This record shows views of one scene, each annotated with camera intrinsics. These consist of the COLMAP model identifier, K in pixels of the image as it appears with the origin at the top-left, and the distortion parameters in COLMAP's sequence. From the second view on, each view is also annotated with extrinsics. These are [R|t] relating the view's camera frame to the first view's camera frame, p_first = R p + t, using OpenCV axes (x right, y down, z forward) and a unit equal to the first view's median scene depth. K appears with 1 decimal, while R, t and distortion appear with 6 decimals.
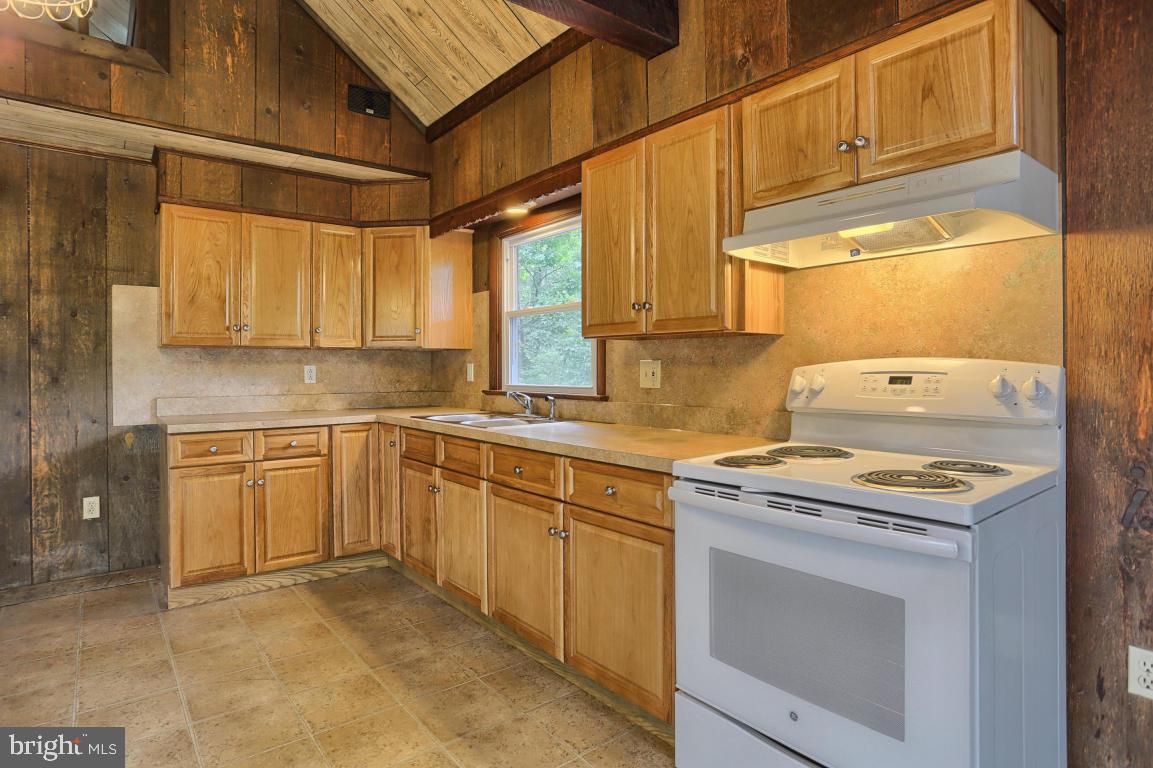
lens RADIAL K [[617.3, 0, 564.0], [0, 617.3, 368.1], [0, 0, 1]] dist [-0.031659, 0.005395]
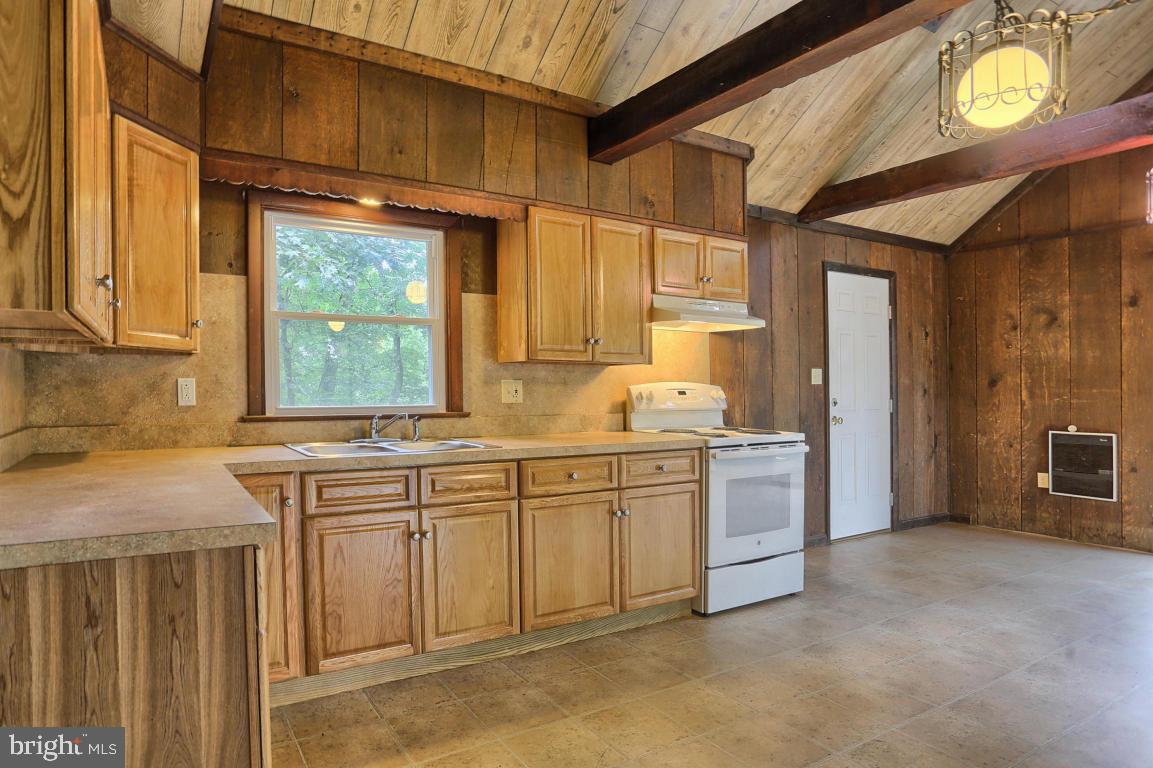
lens RADIAL K [[617.3, 0, 521.8], [0, 617.3, 381.8], [0, 0, 1]] dist [-0.031659, 0.005395]
pose [[0.162135, 0.014808, 0.986657, -0.916418], [0.000807, 0.999885, -0.015139, 0.008051], [-0.986768, 0.003251, 0.162104, 0.688711]]
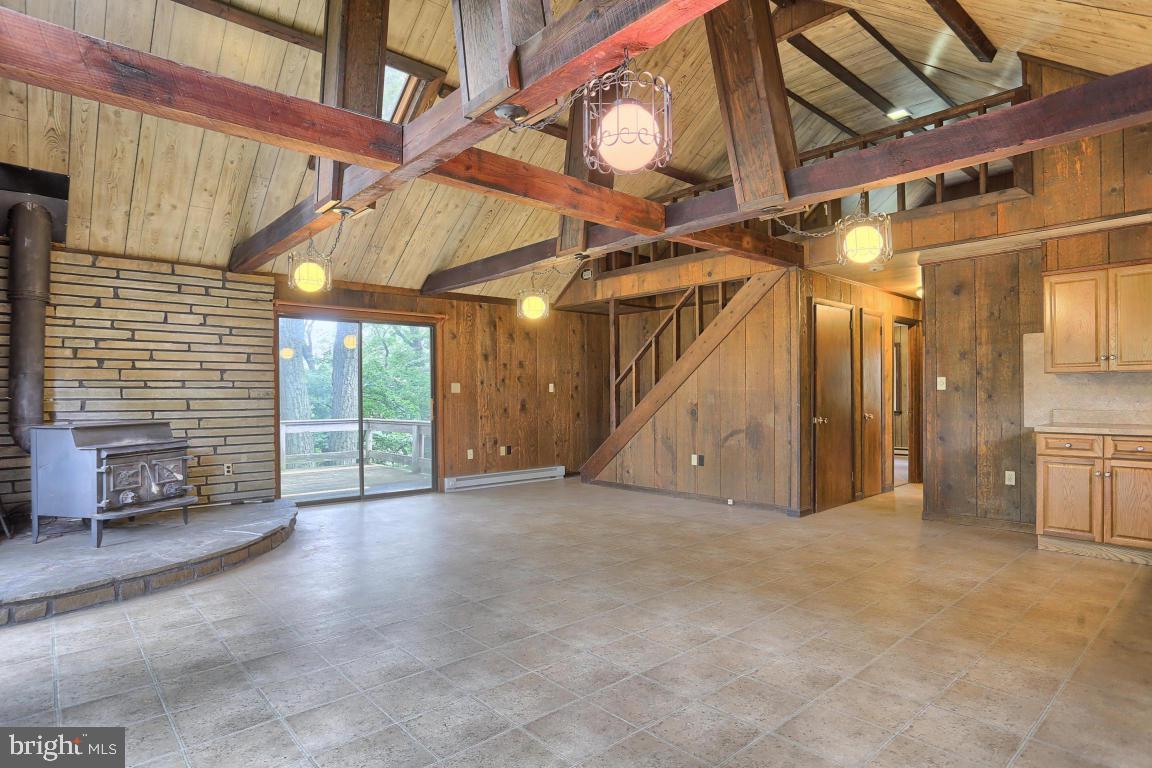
lens RADIAL K [[616.8, 0, 568.2], [0, 616.8, 397.8], [0, 0, 1]] dist [-0.031659, 0.005395]
pose [[0.054574, 0.010512, -0.998454, 0.750768], [0.007559, 0.999912, 0.010941, -0.003238], [0.998481, -0.008144, 0.054489, -0.234936]]
